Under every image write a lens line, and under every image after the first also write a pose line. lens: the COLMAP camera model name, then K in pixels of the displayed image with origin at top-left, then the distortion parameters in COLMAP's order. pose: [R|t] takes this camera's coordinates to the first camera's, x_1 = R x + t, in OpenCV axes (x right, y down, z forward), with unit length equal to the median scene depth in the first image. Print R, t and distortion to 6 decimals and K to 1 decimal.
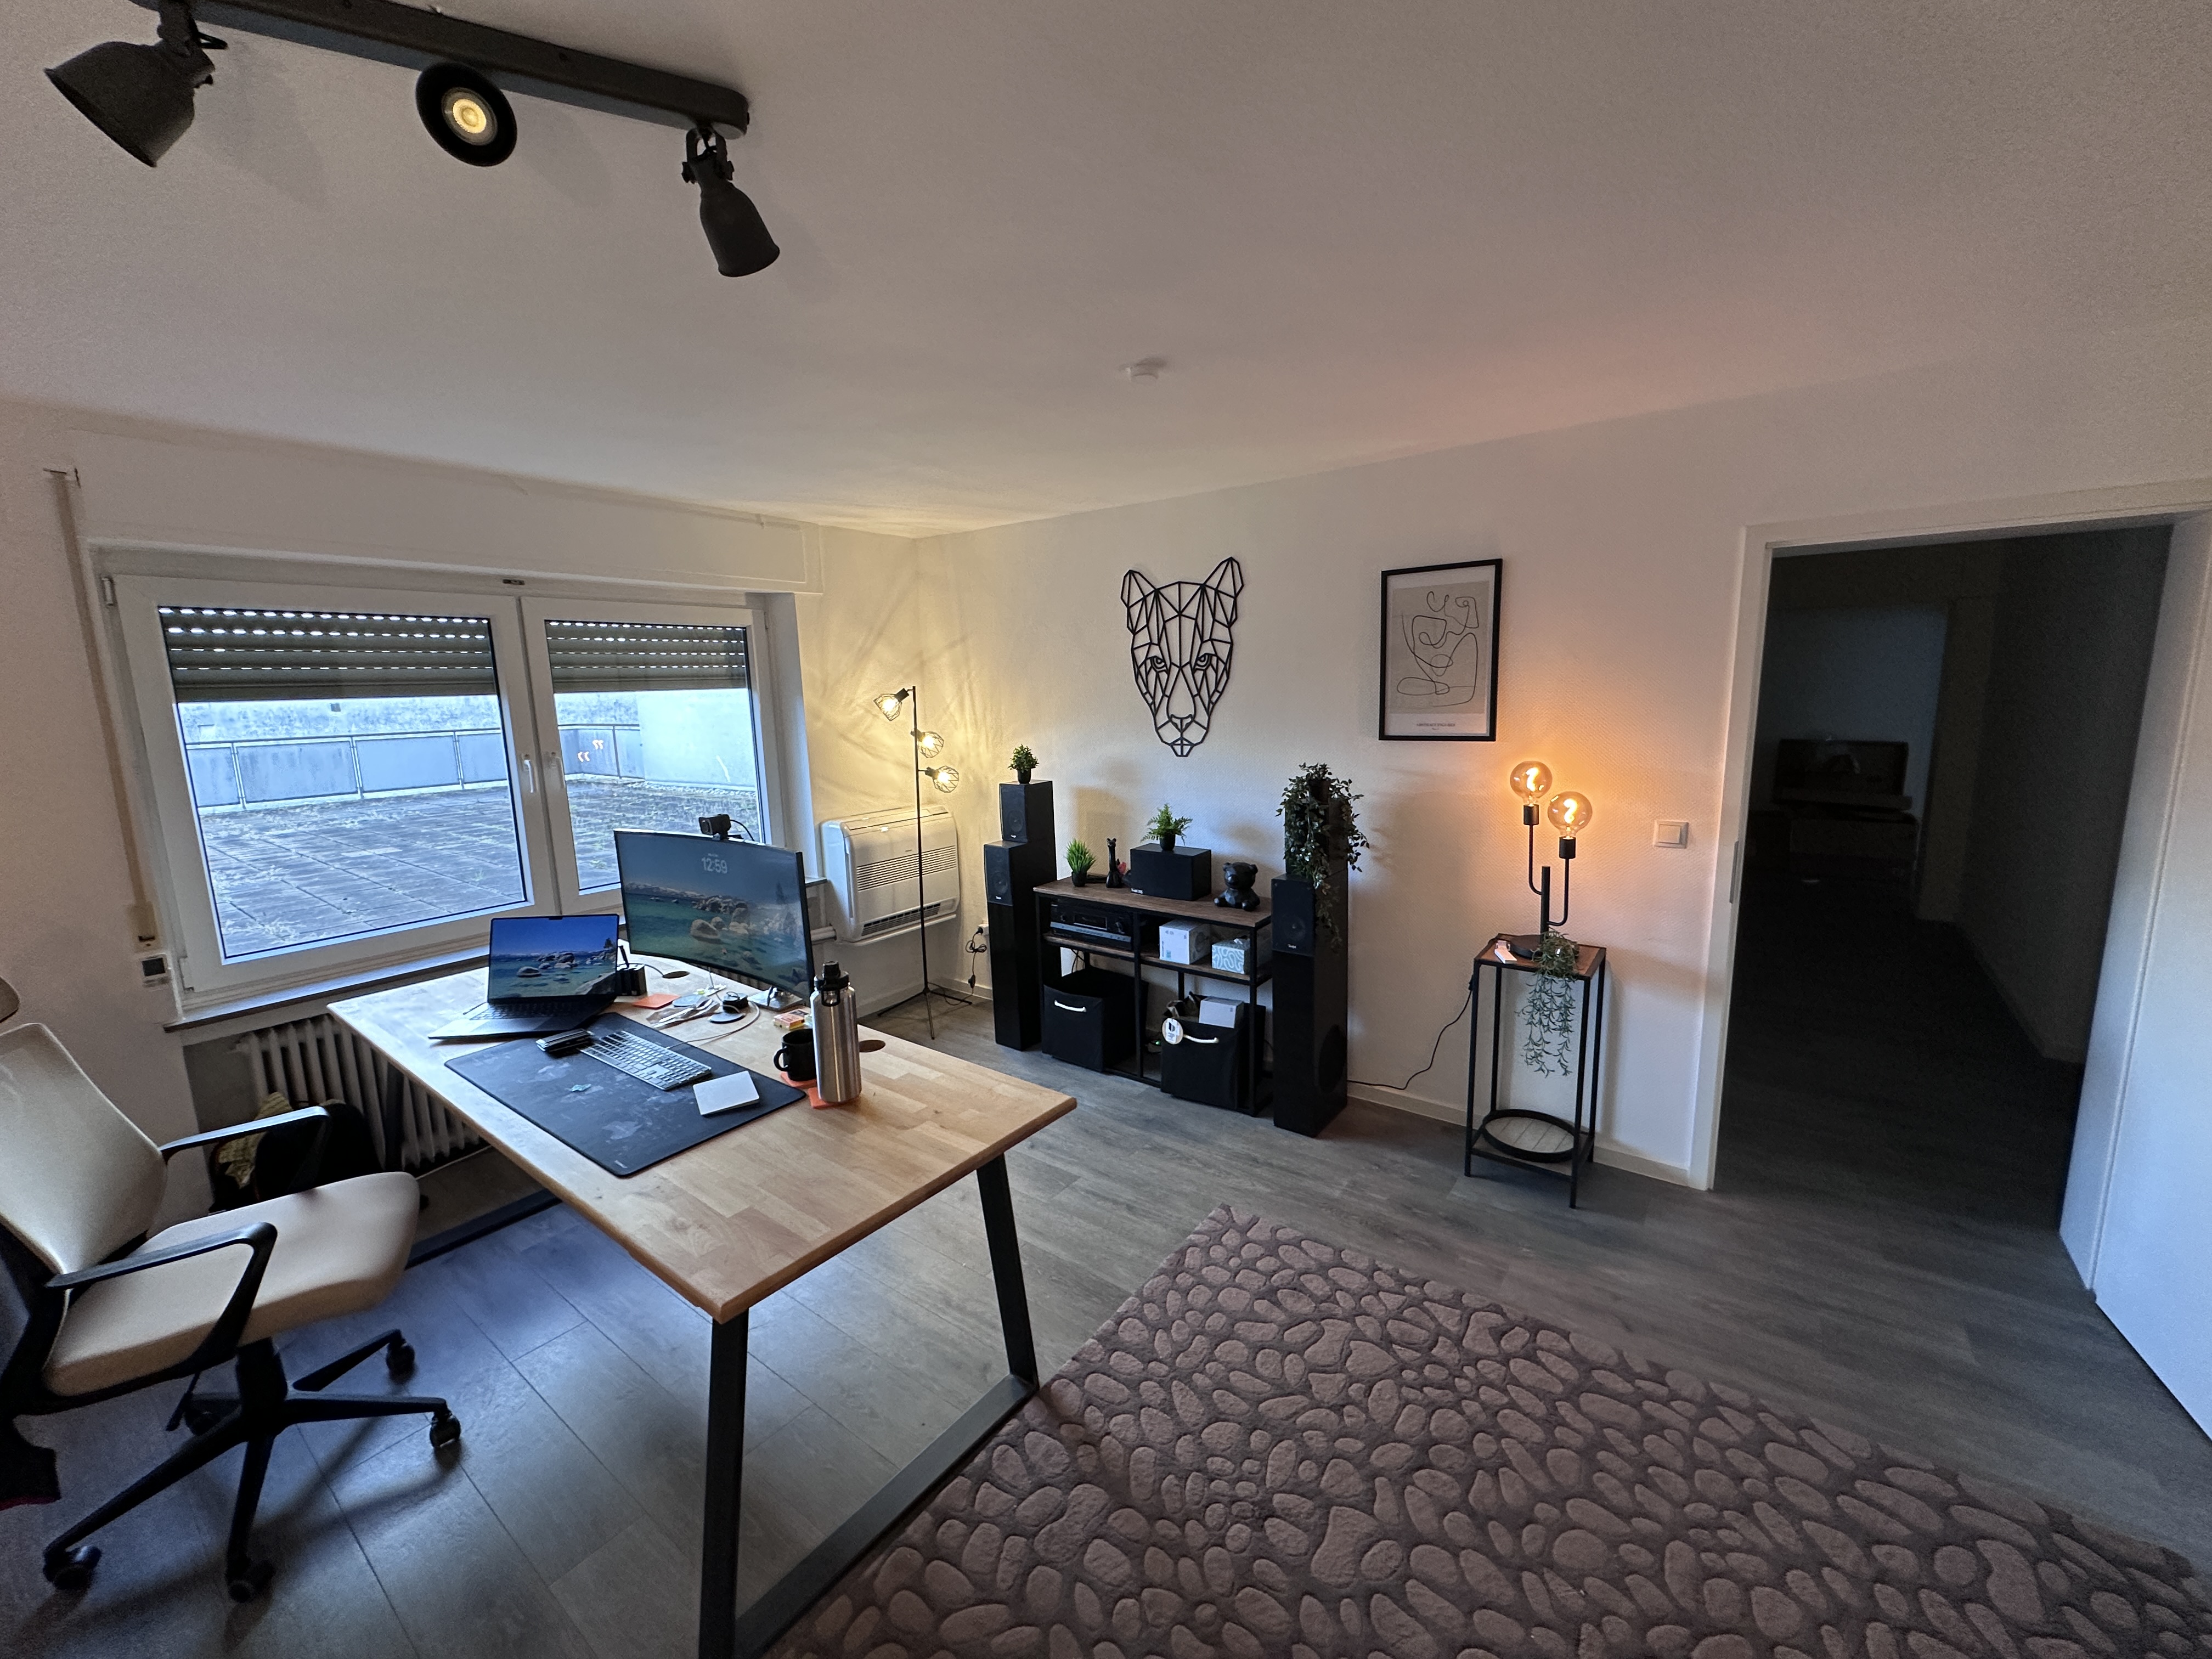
lens RADIAL K [[874.1, 0, 1106.0], [0, 874.1, 829.5], [0, 0, 1]] dist [-0.009876, 0.000221]
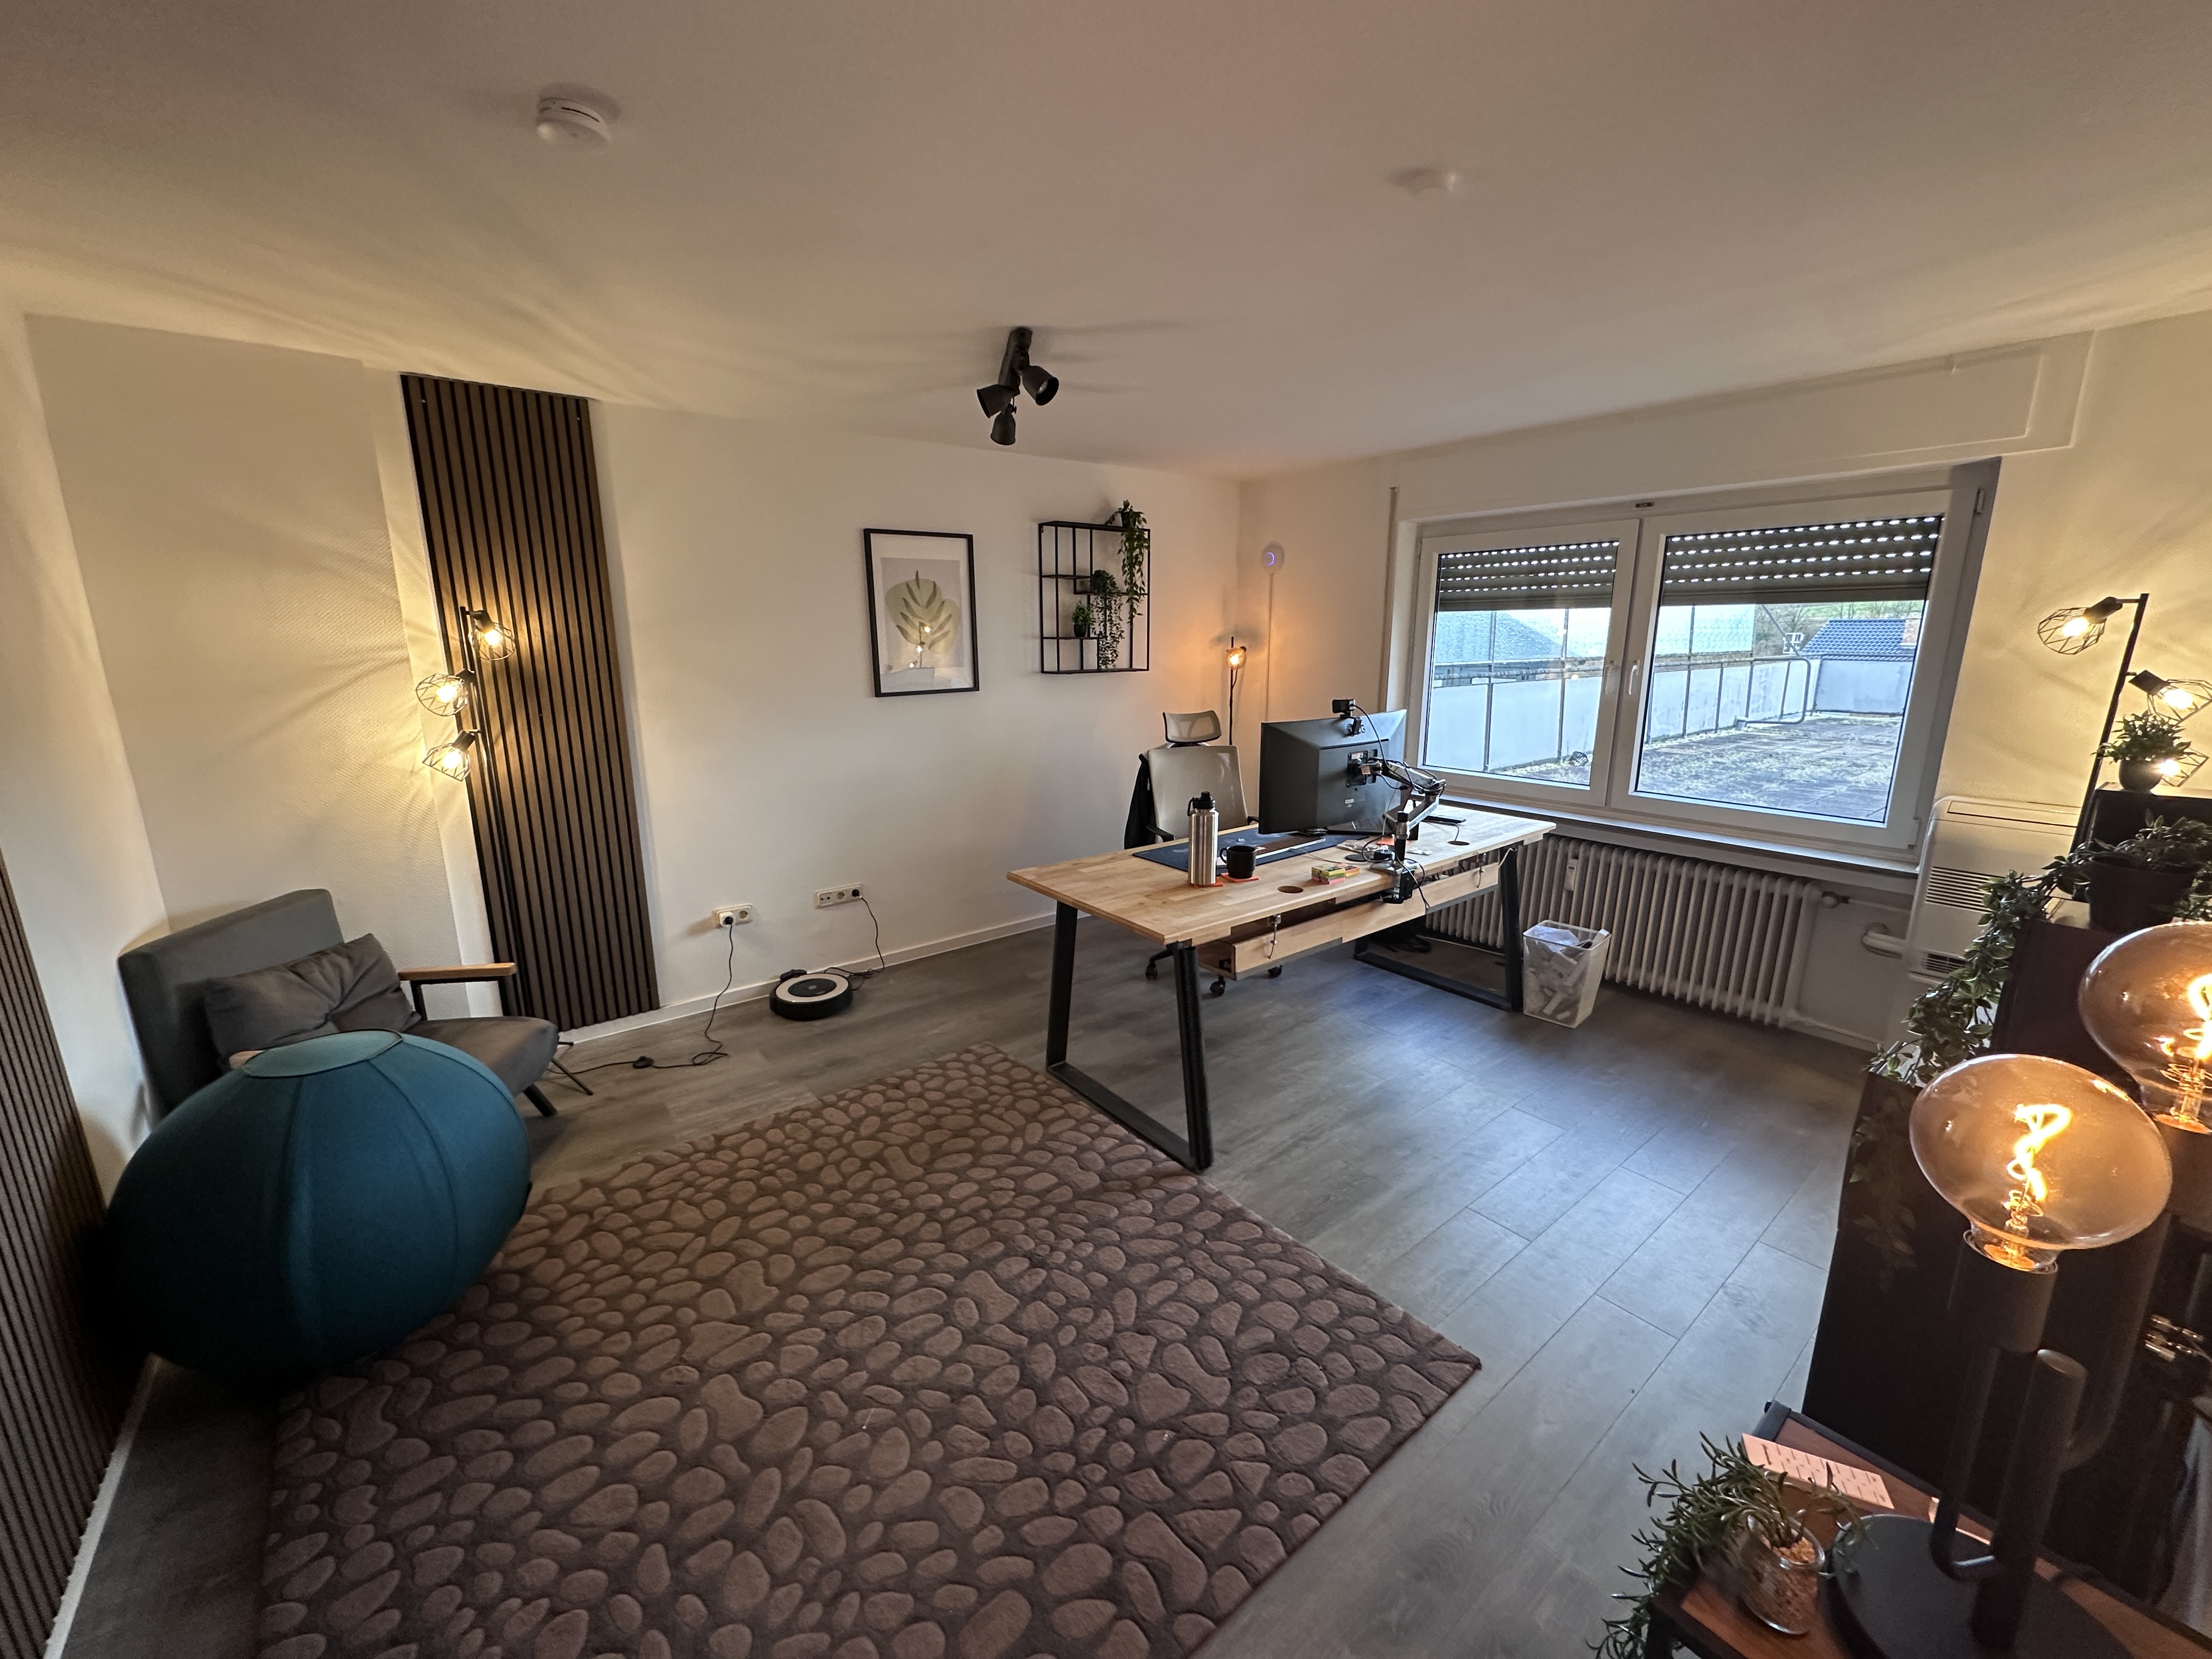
lens RADIAL K [[874.1, 0, 1106.0], [0, 874.1, 829.5], [0, 0, 1]] dist [-0.009876, 0.000221]
pose [[-0.259628, 0.239550, -0.935526, 1.051378], [-0.144704, 0.948158, 0.282943, -0.170783], [0.954806, 0.208835, -0.211504, 1.080153]]
